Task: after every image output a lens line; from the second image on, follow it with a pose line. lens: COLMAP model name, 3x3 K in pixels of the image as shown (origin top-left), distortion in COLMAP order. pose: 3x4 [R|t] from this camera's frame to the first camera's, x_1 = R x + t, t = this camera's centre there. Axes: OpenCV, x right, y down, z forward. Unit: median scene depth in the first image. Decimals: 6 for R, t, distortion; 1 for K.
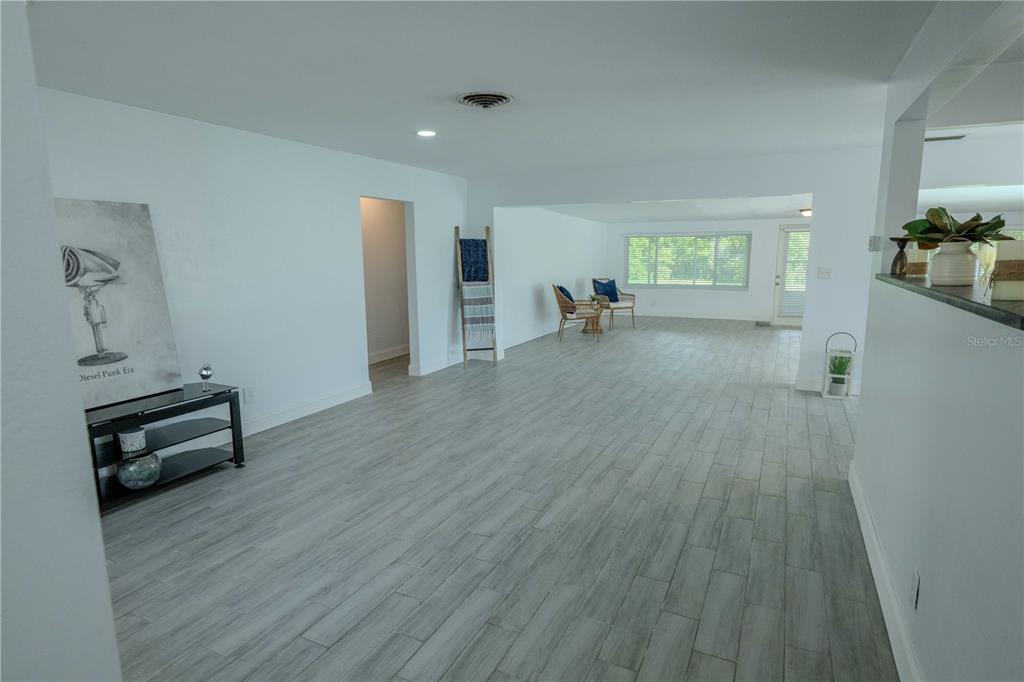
lens RADIAL K [[564.4, 0, 502.2], [0, 564.4, 348.8], [0, 0, 1]] dist [0.000125, -0.000706]
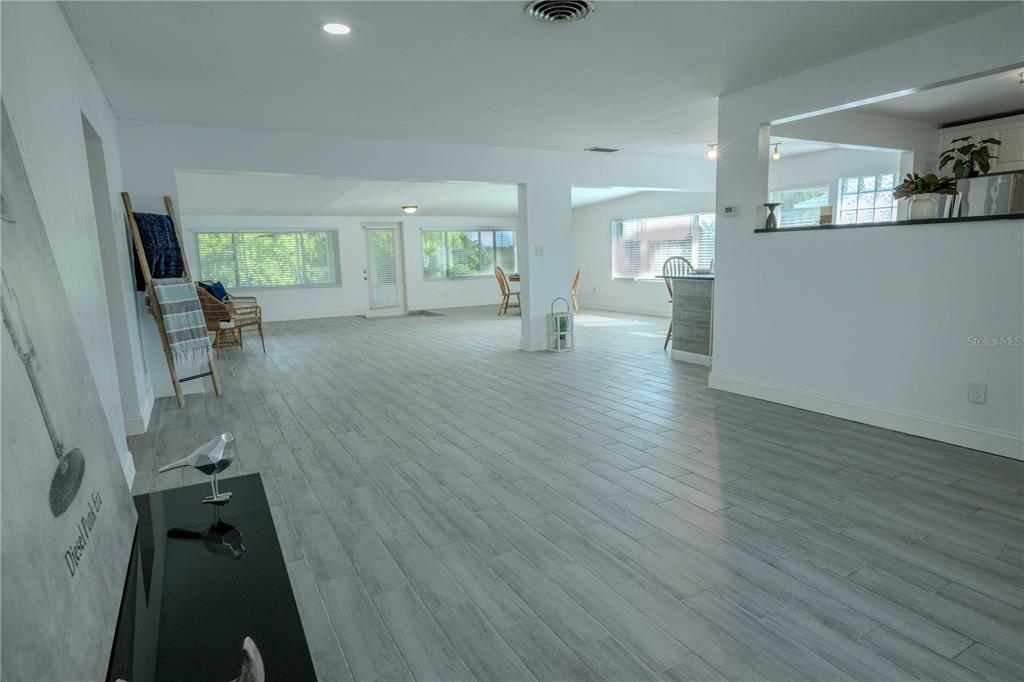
lens RADIAL K [[564.4, 0, 502.2], [0, 564.4, 348.8], [0, 0, 1]] dist [0.000125, -0.000706]
pose [[0.561470, -0.145768, 0.814557, -0.538838], [0.166254, 0.984162, 0.061522, -0.018272], [-0.810624, 0.100880, 0.576812, 0.436268]]
